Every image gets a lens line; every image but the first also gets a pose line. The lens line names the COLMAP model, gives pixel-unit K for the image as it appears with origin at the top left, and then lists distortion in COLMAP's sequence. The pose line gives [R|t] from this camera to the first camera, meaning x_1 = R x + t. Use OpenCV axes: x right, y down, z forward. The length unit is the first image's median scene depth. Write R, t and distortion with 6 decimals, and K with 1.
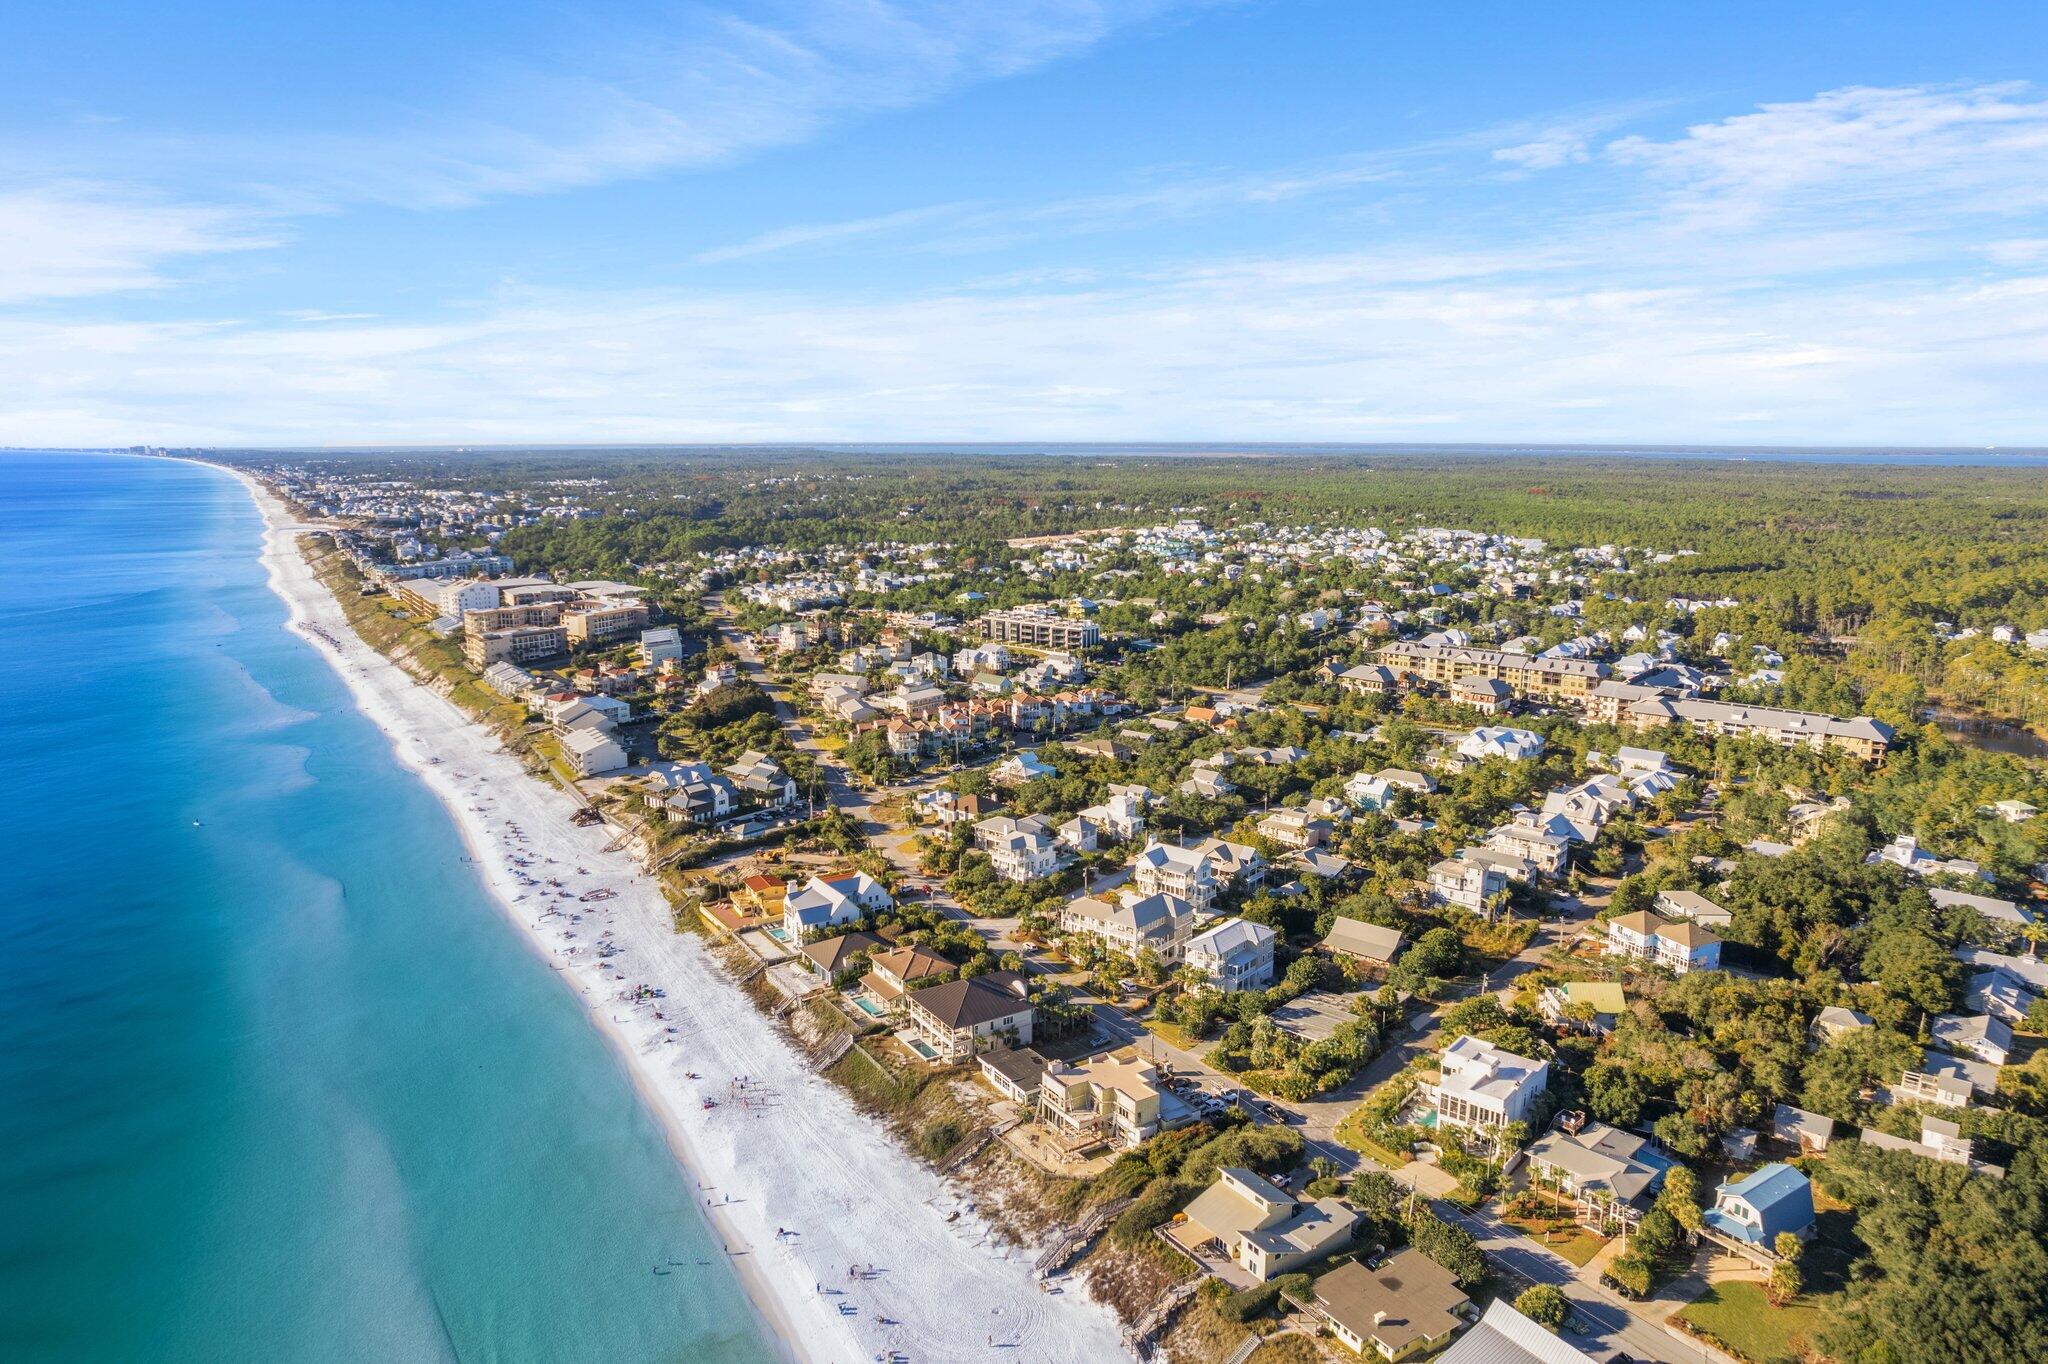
lens RADIAL K [[1306.5, 0, 1026.5], [0, 1306.5, 685.0], [0, 0, 1]] dist [-0.086900, 0.077587]
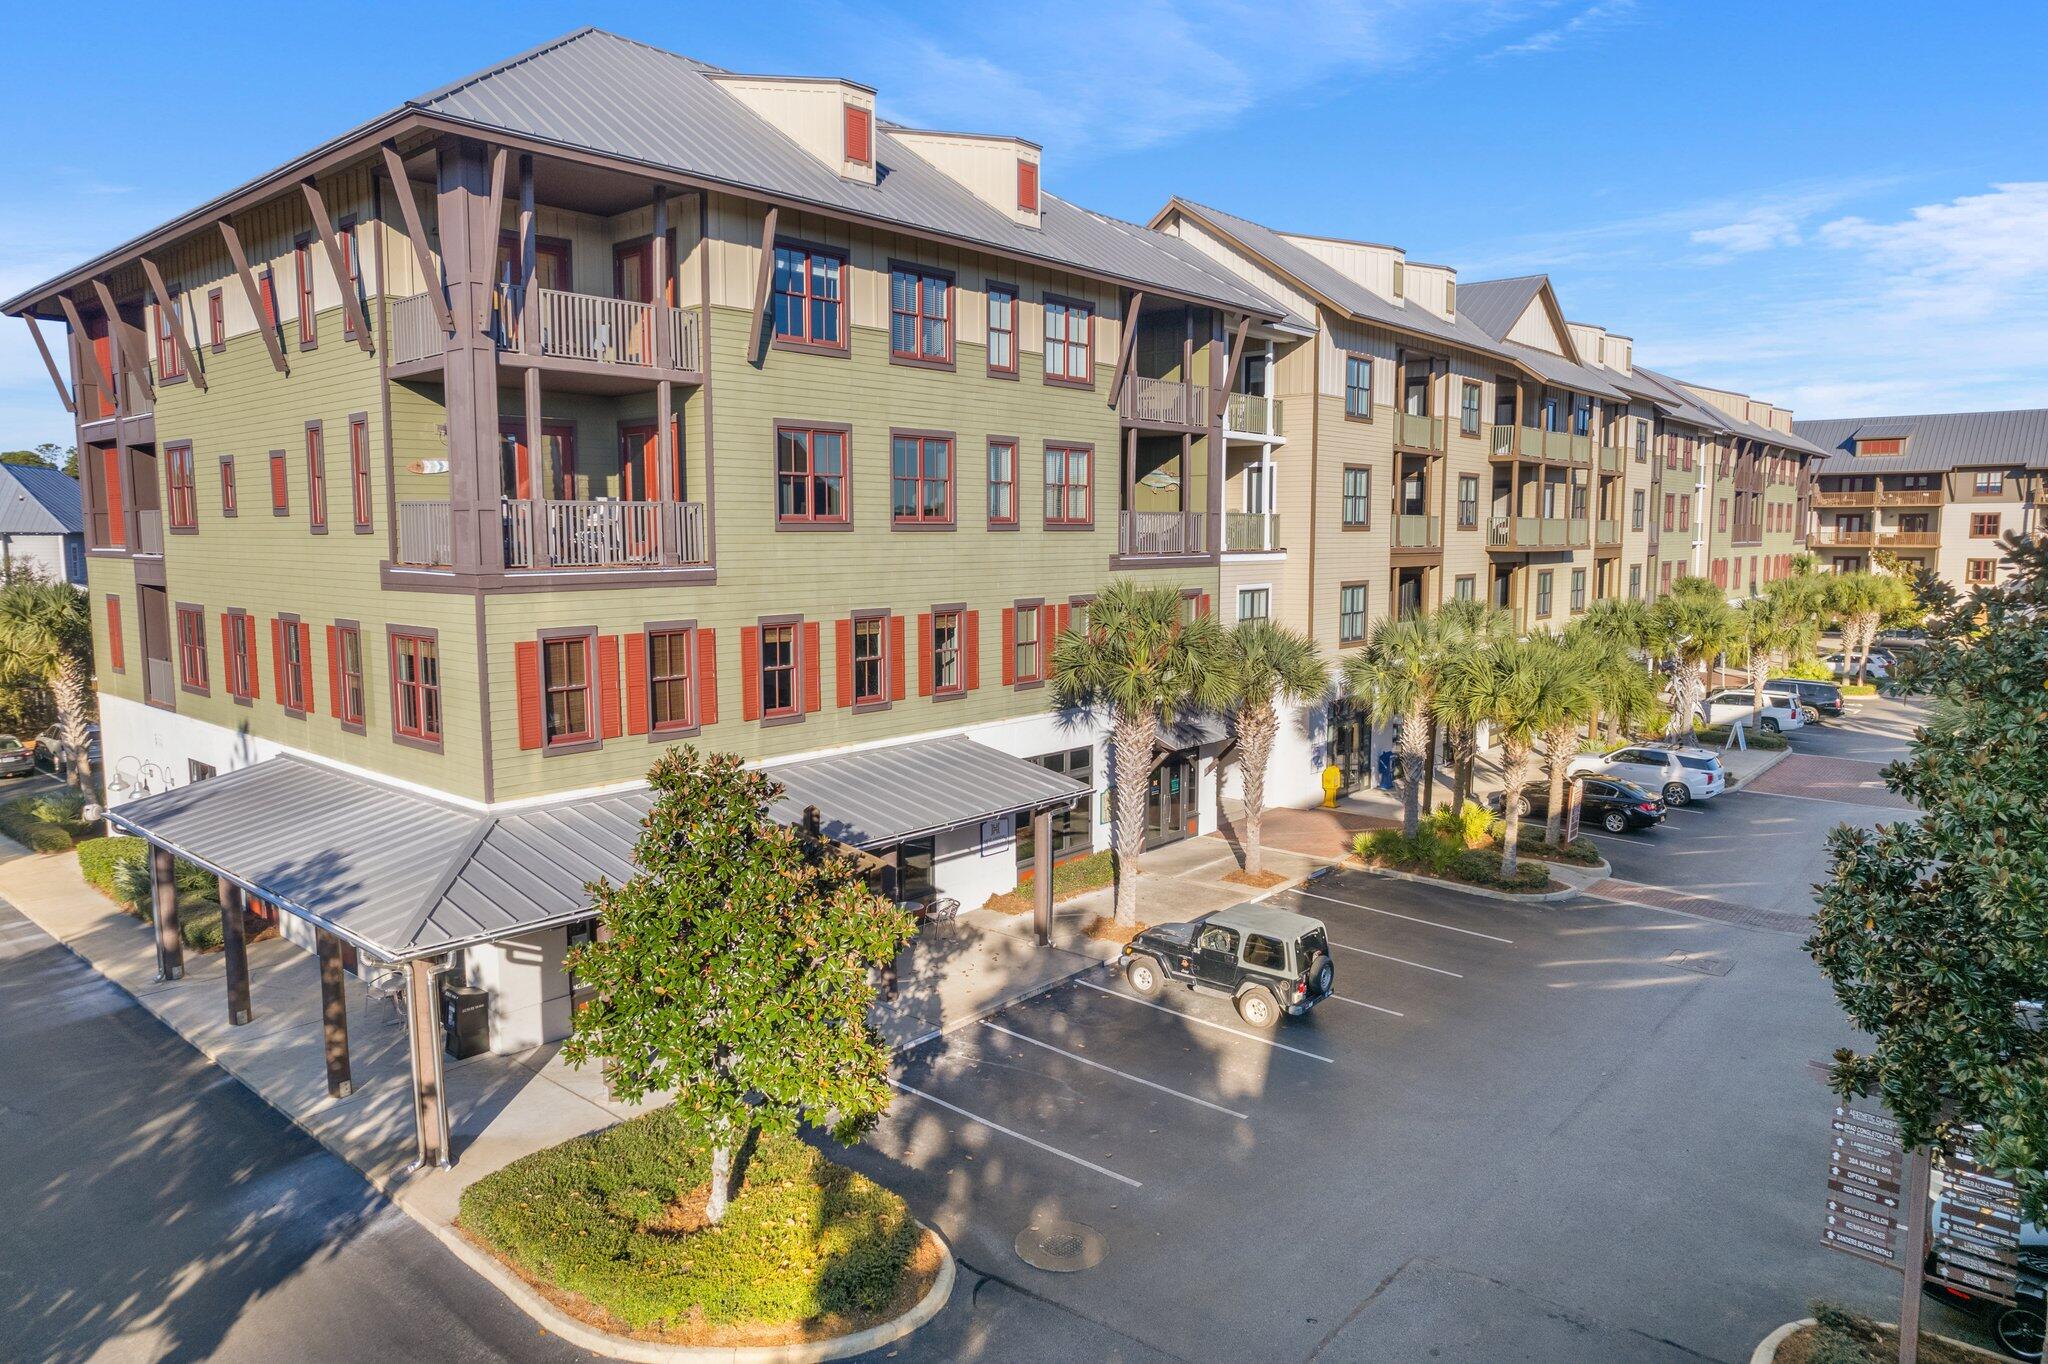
lens RADIAL K [[1292.5, 0, 1017.4], [0, 1292.5, 675.1], [0, 0, 1]] dist [-0.074987, 0.075198]
pose [[0.013629, -0.115096, 0.993261, 0.176824], [0.184289, 0.976625, 0.110640, -0.010736], [-0.982778, 0.181539, 0.034521, 0.727705]]
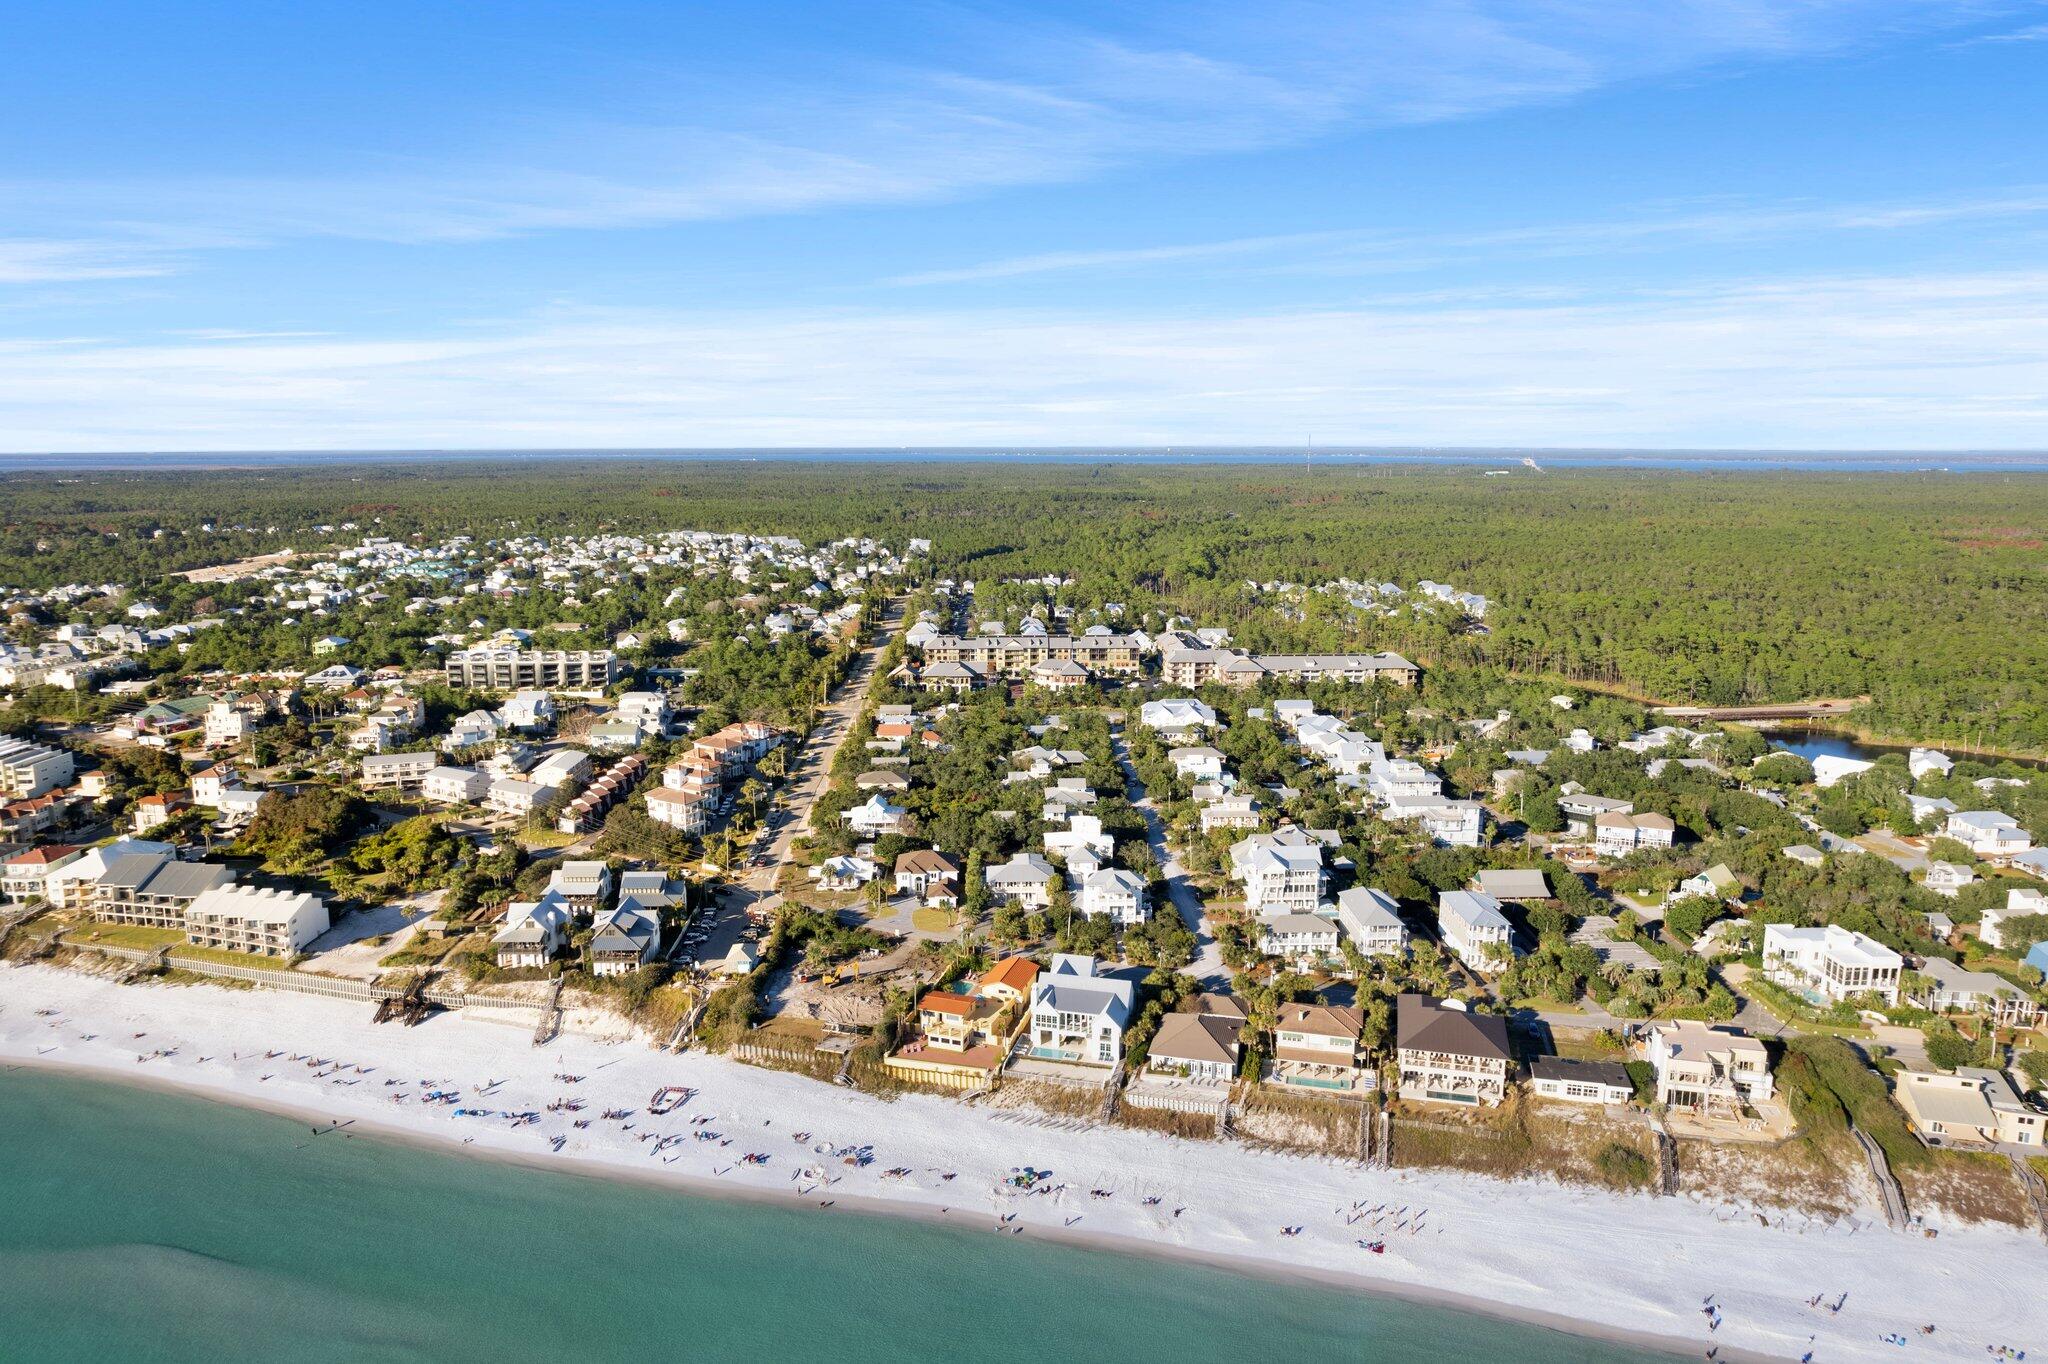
lens RADIAL K [[1306.5, 0, 1026.5], [0, 1306.5, 685.0], [0, 0, 1]] dist [-0.086900, 0.077587]
pose [[0.740621, -0.121992, 0.660756, -0.247745], [0.124711, 0.991251, 0.043224, -0.023238], [-0.660248, 0.050391, 0.749355, 0.146641]]
